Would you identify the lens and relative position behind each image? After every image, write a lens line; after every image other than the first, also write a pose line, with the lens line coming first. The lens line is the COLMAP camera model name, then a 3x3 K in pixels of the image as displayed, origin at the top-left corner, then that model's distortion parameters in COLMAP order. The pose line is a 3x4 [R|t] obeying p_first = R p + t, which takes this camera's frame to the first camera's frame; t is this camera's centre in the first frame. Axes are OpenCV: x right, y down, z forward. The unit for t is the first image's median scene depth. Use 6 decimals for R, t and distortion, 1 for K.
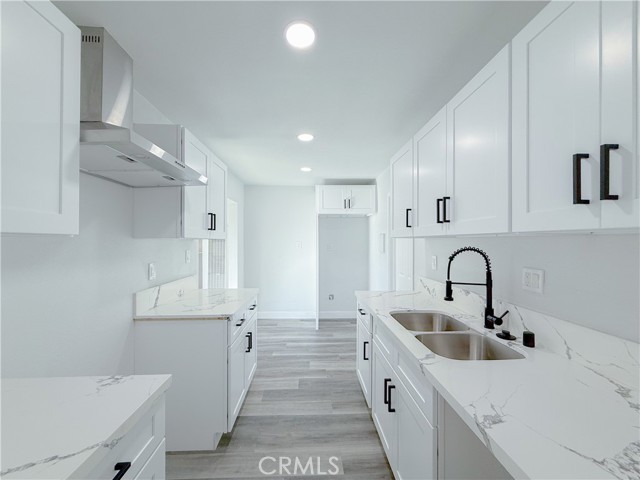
lens RADIAL K [[256.4, 0, 318.9], [0, 256.4, 239.8], [0, 0, 1]] dist [-0.000324, 0.000360]
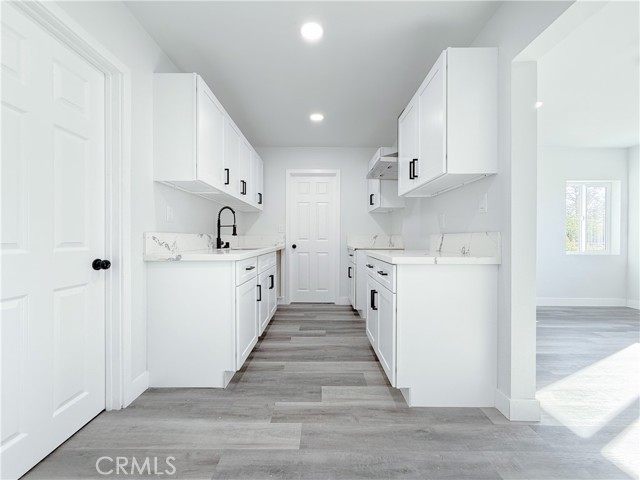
lens RADIAL K [[256.4, 0, 318.1], [0, 256.4, 239.1], [0, 0, 1]] dist [-0.000324, 0.000360]
pose [[-0.998712, -0.001582, 0.050715, -0.108837], [-0.001656, 0.999998, -0.001409, 0.168964], [-0.050713, -0.001491, -0.998712, 1.770398]]
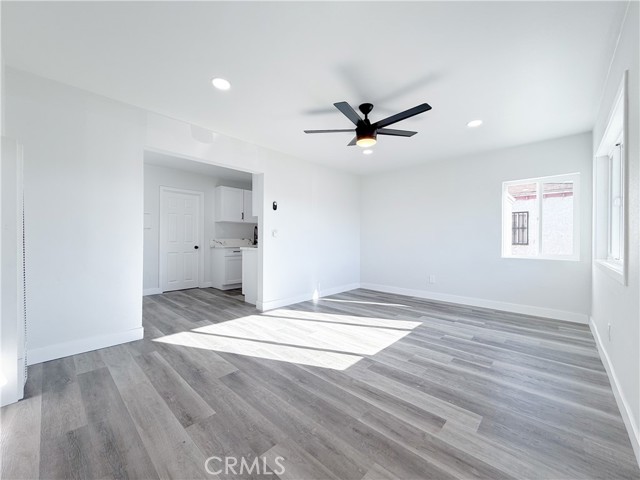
lens RADIAL K [[256.4, 0, 318.5], [0, 256.4, 241.4], [0, 0, 1]] dist [-0.000324, 0.000360]
pose [[-0.691442, -0.006102, 0.722407, -2.004258], [-0.008004, 0.999968, 0.000785, 0.166752], [-0.722388, -0.005239, -0.691468, 1.987437]]
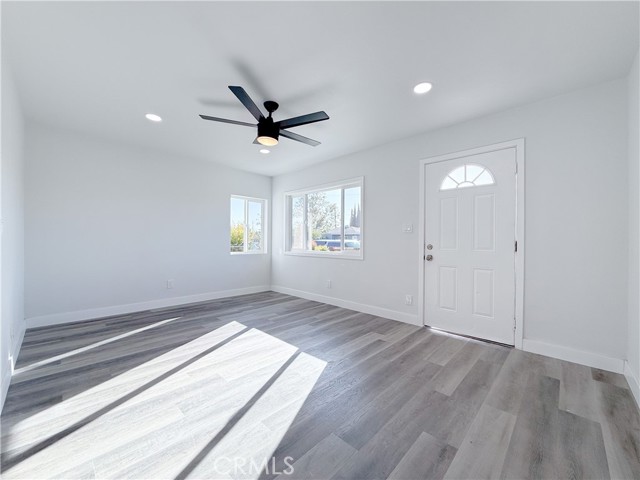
lens RADIAL K [[256.4, 0, 320.3], [0, 256.4, 240.9], [0, 0, 1]] dist [-0.000324, 0.000360]
pose [[-0.728565, -0.005623, -0.684953, -0.757505], [-0.005099, 0.999983, -0.002785, 0.155302], [0.684957, 0.001463, -0.728582, 1.997871]]
